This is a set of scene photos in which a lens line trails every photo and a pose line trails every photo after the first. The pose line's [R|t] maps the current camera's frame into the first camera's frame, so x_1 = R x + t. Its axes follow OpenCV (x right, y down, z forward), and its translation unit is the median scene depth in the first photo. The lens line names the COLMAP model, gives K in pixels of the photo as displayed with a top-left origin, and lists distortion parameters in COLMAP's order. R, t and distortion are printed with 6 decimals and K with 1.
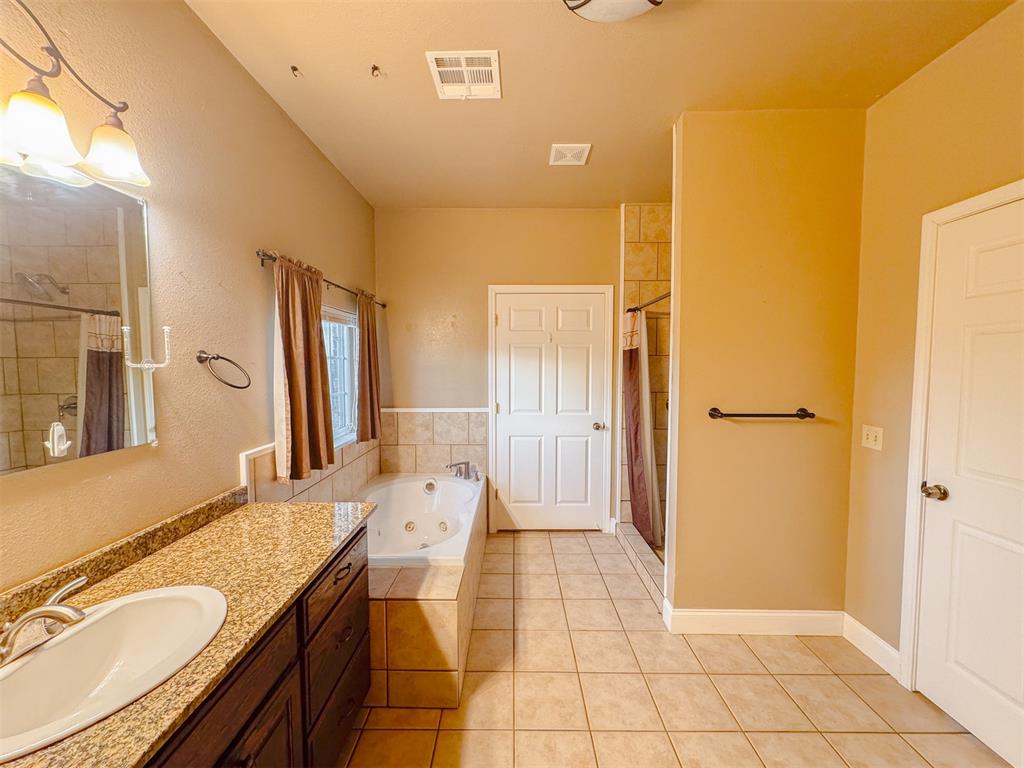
lens RADIAL K [[409.7, 0, 511.0], [0, 409.7, 383.3], [0, 0, 1]] dist [-0.001335, 0.000306]
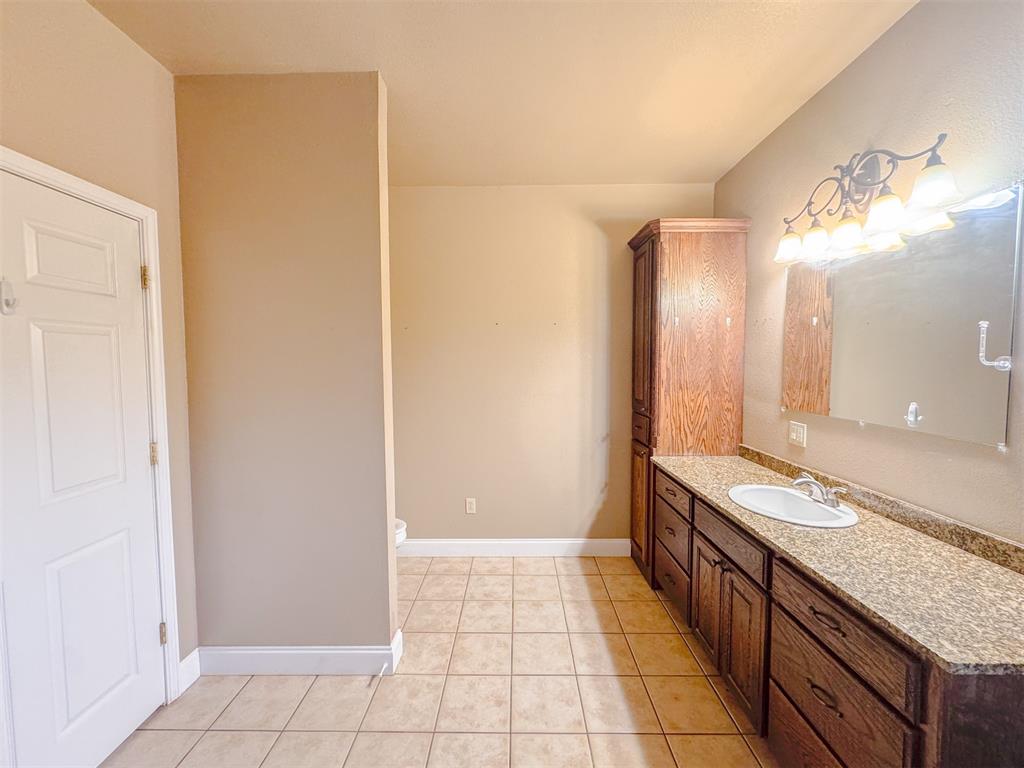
lens RADIAL K [[409.7, 0, 511.0], [0, 409.7, 383.3], [0, 0, 1]] dist [-0.001335, 0.000306]
pose [[-0.999980, 0.004349, 0.004587, 0.250621], [0.004803, 0.994549, 0.104164, -0.110201], [-0.004109, 0.104184, -0.994550, 2.119276]]
